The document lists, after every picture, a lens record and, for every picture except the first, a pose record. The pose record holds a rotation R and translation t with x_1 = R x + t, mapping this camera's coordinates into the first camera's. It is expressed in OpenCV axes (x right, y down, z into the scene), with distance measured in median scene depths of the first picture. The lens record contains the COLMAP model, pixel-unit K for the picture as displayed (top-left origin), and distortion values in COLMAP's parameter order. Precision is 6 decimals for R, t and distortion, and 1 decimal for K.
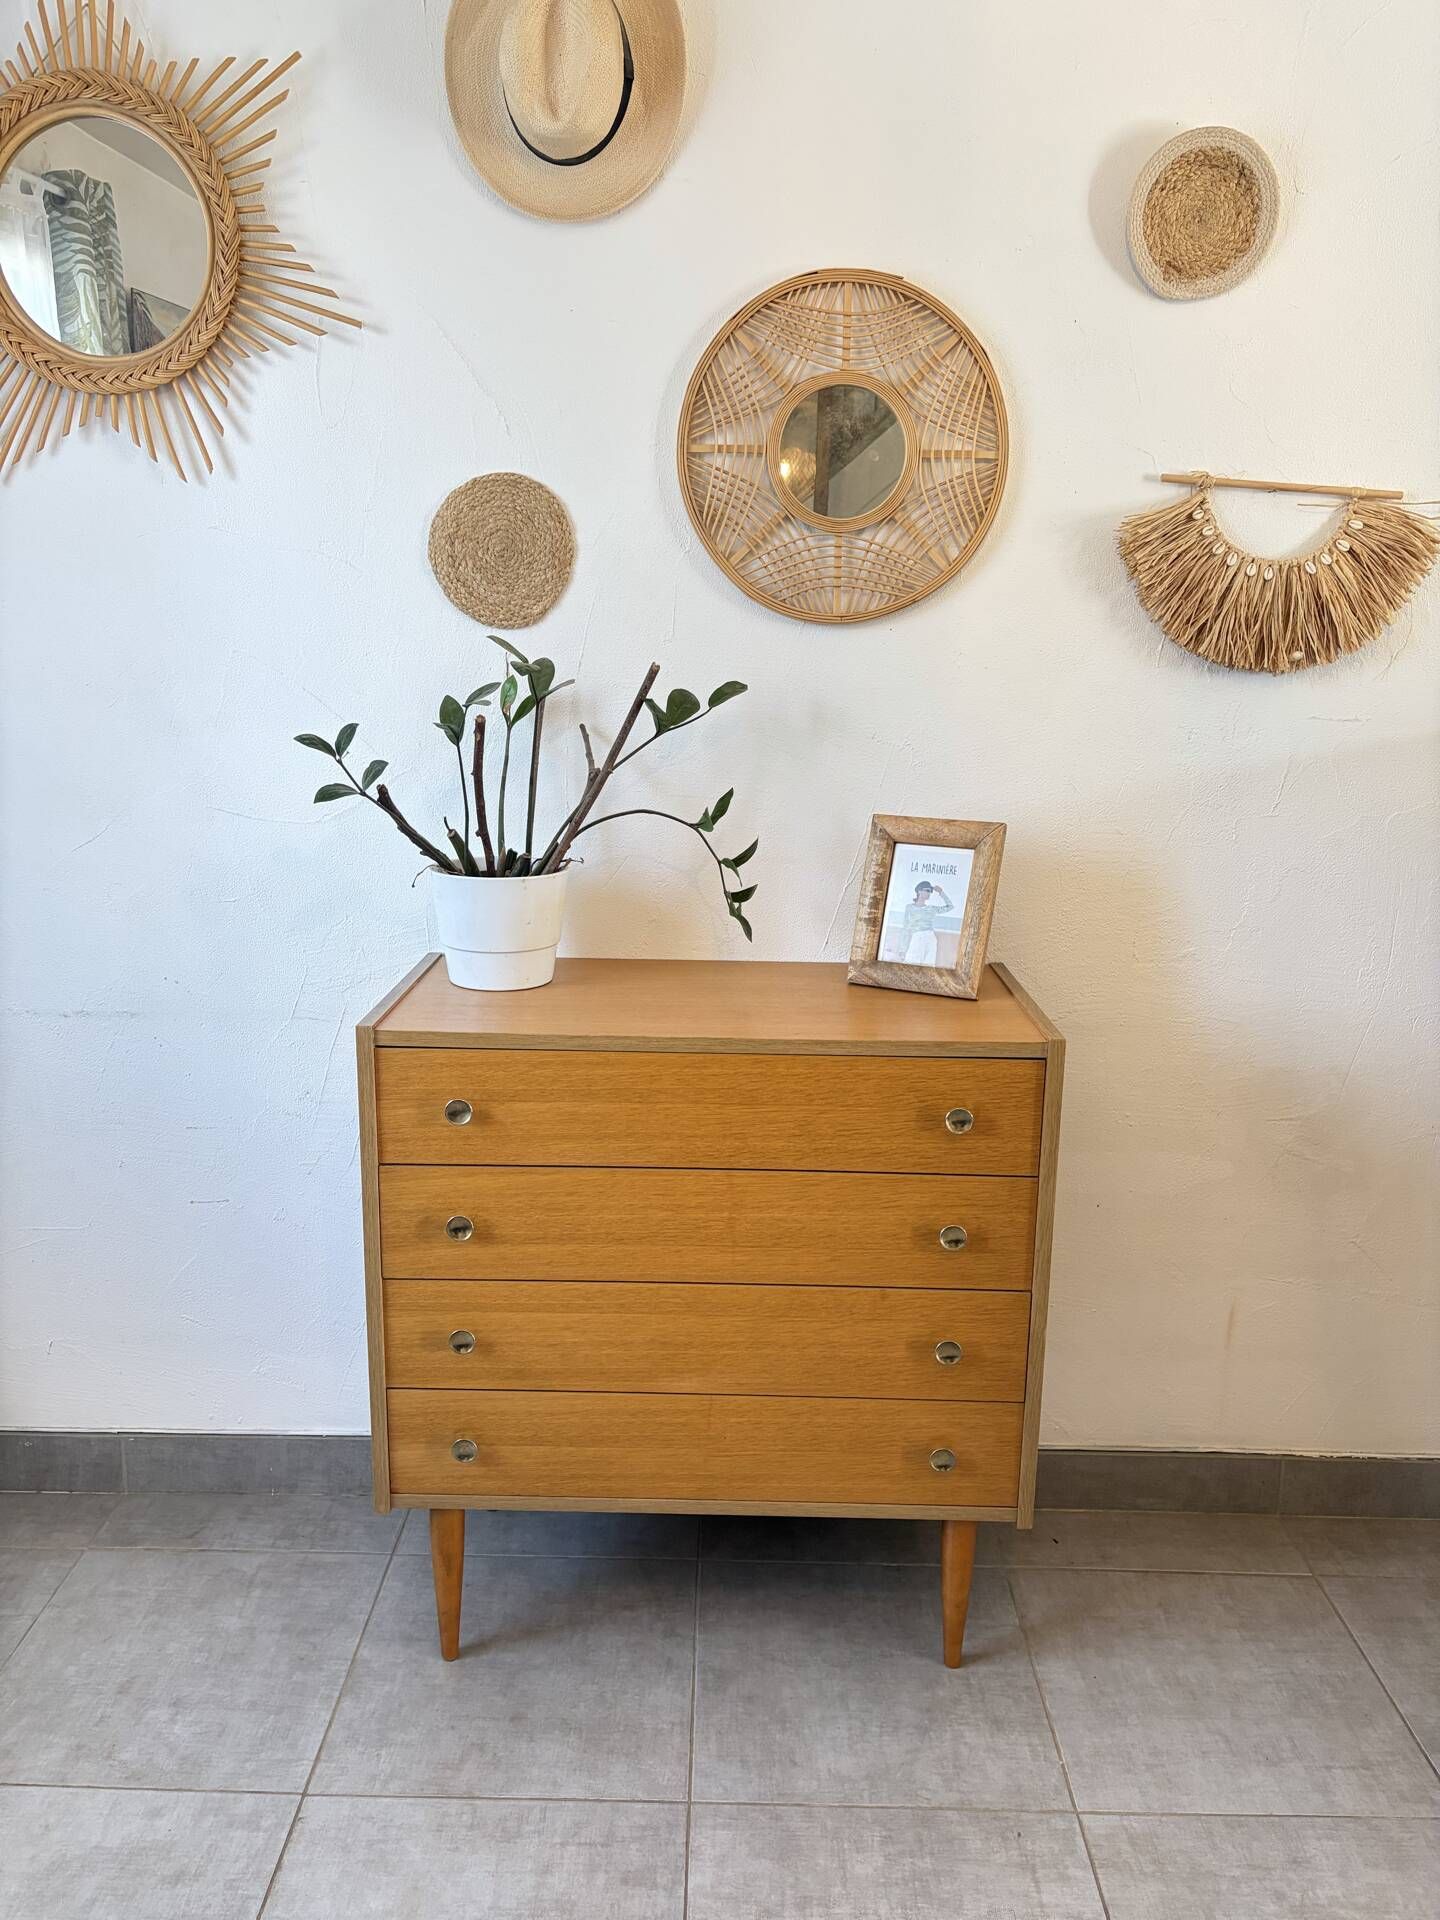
lens RADIAL K [[1459.8, 0, 716.2], [0, 1459.8, 966.9], [0, 0, 1]] dist [0.059981, -0.076148]
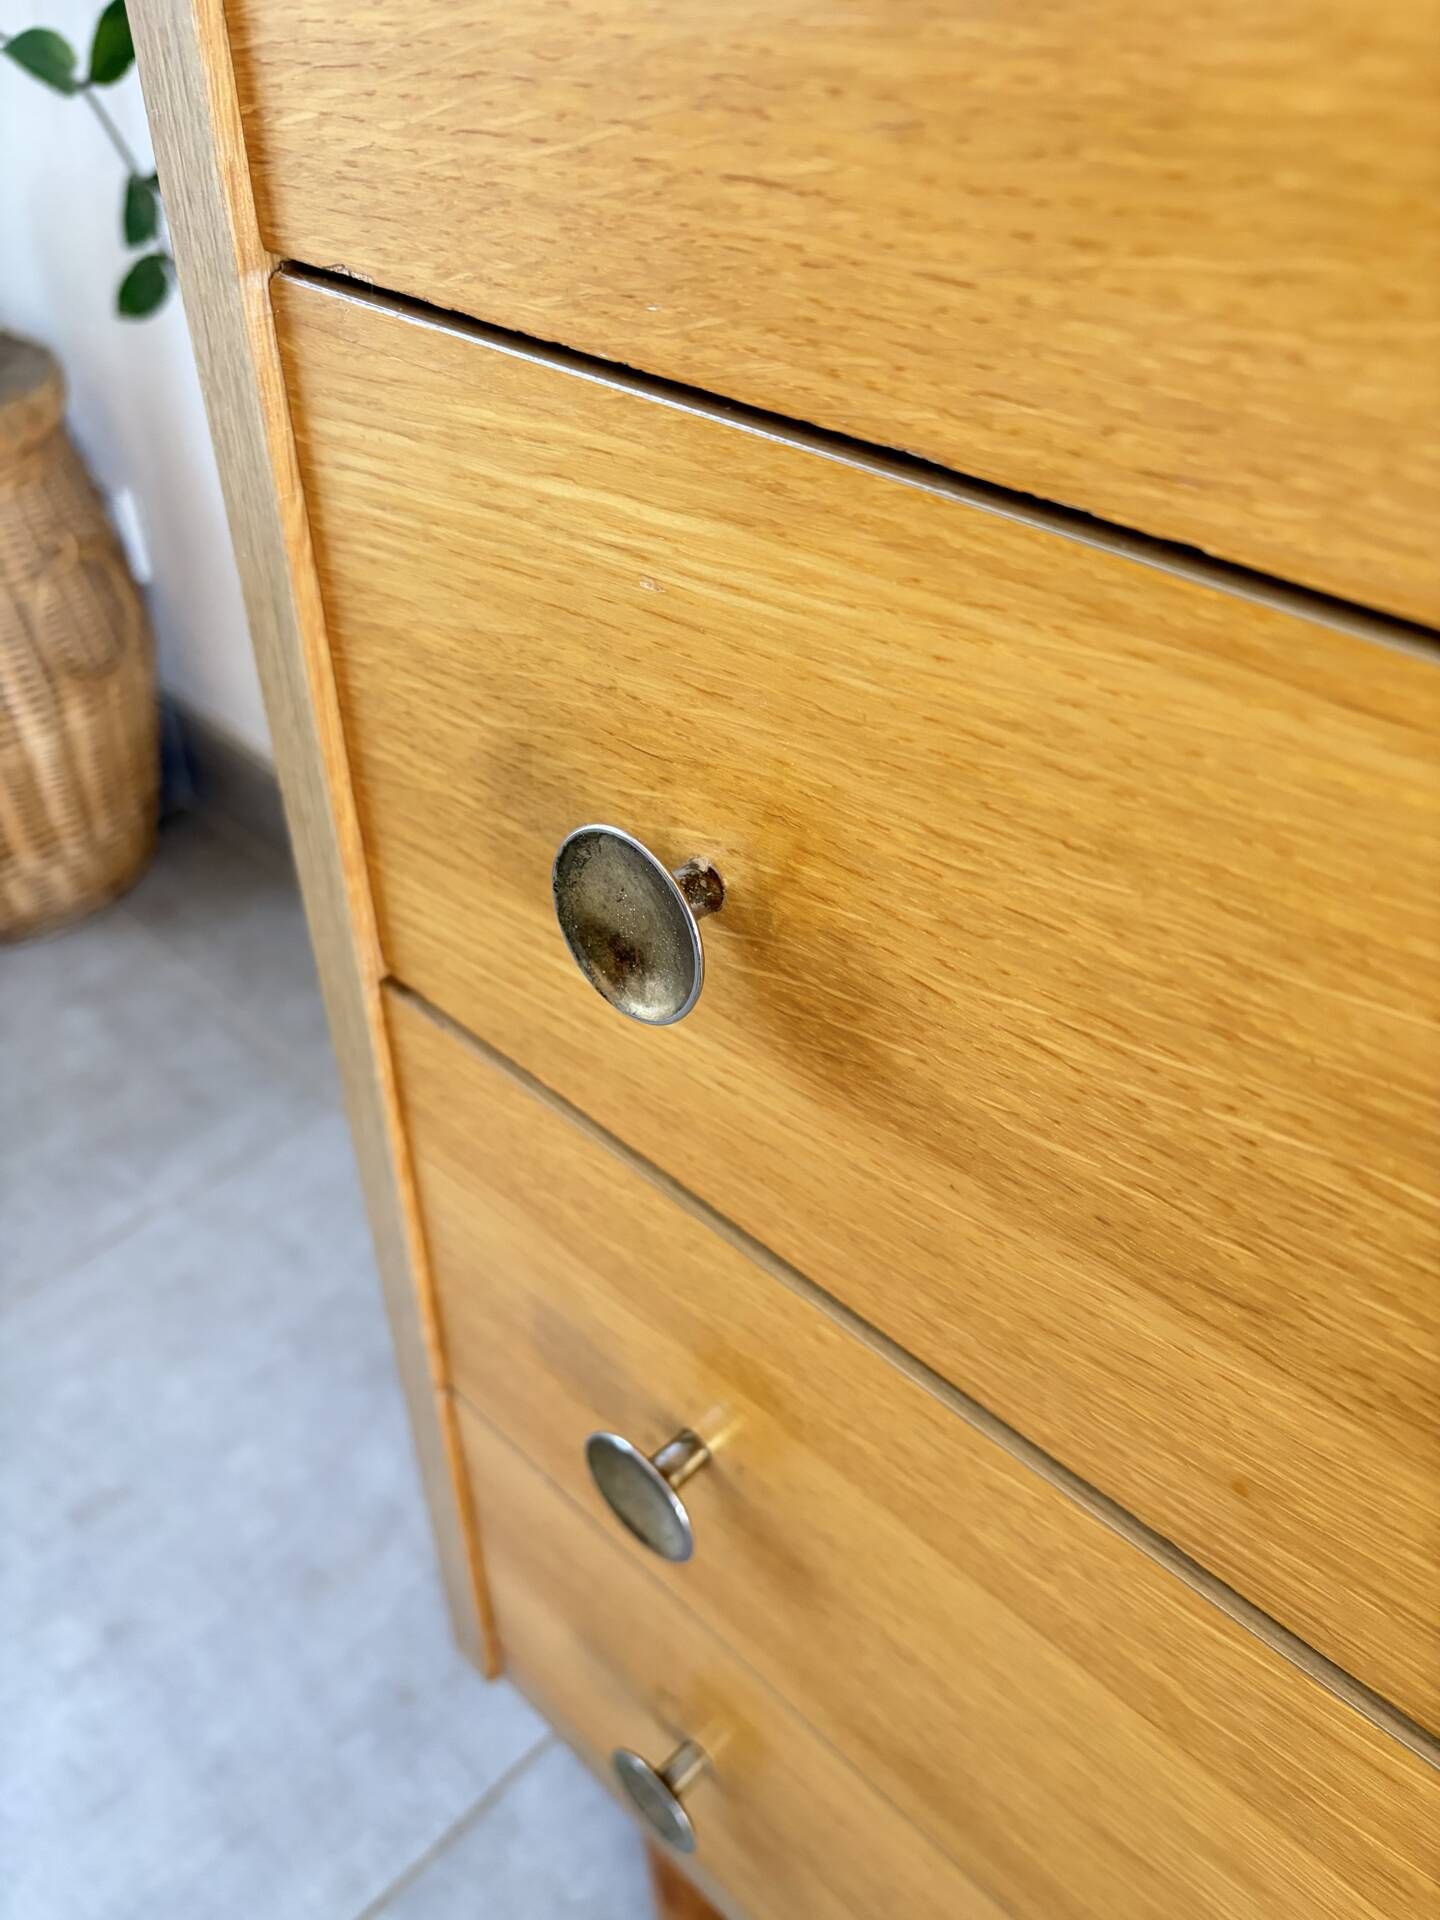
lens RADIAL K [[1503.2, 0, 727.1], [0, 1503.2, 950.9], [0, 0, 1]] dist [-0.029423, 0.005222]
pose [[0.729598, 0.414731, -0.543768, -0.091969], [-0.155394, 0.874867, 0.458760, 0.112219], [0.665987, -0.250212, 0.702748, 0.847632]]
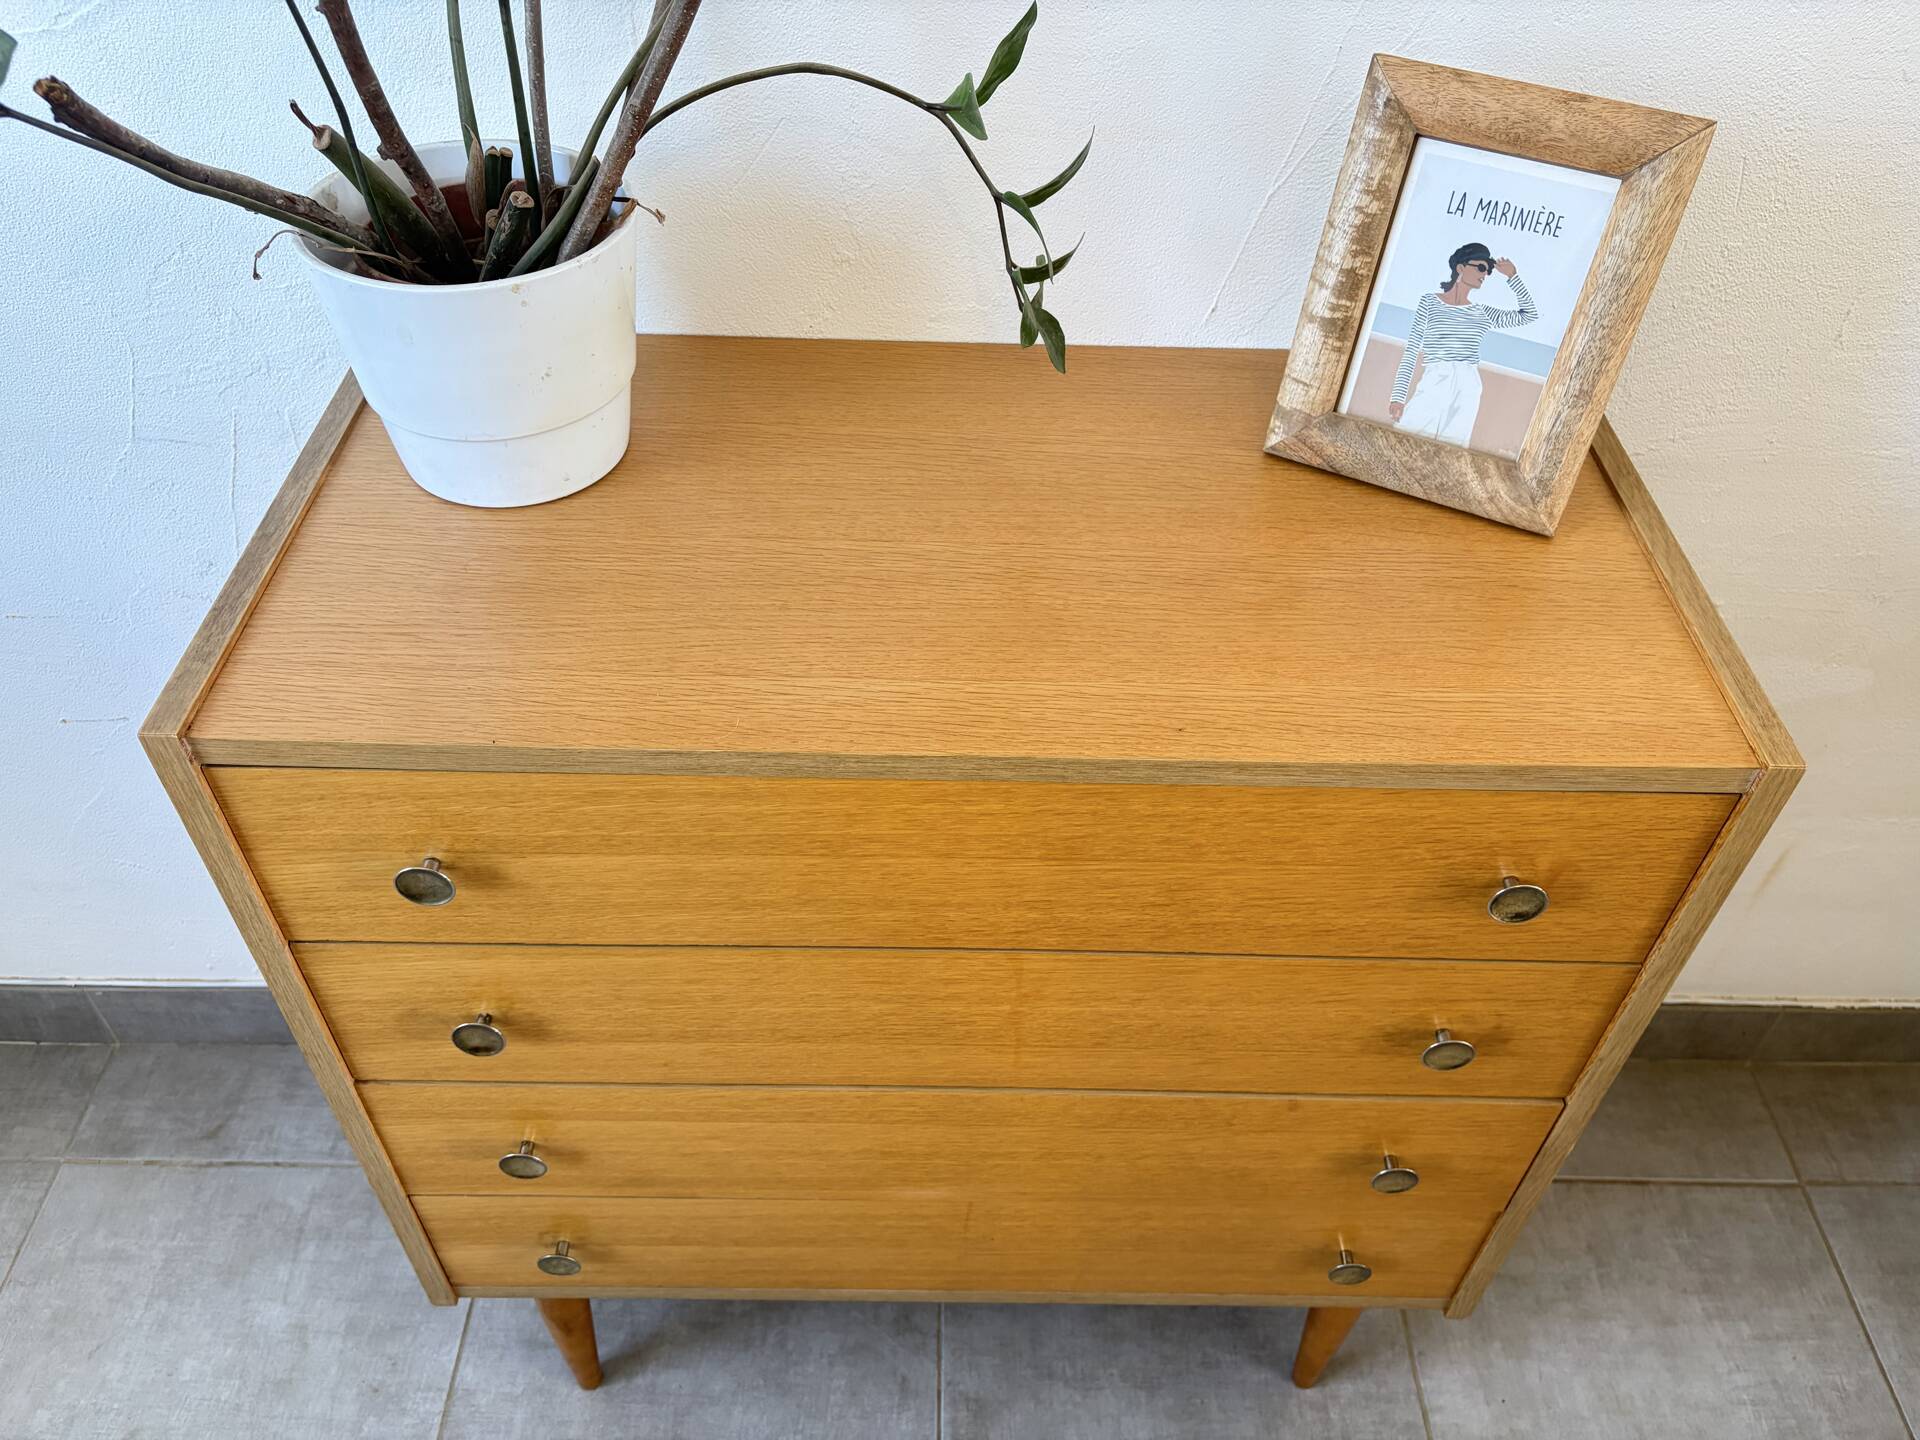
lens RADIAL K [[1459.8, 0, 965.3], [0, 1459.8, 729.6], [0, 0, 1]] dist [0.059981, -0.076148]
pose [[0.999837, -0.001417, 0.017987, -0.015110], [-0.008203, 0.852233, 0.523099, -0.165924], [-0.016071, -0.523161, 0.852082, 0.574976]]
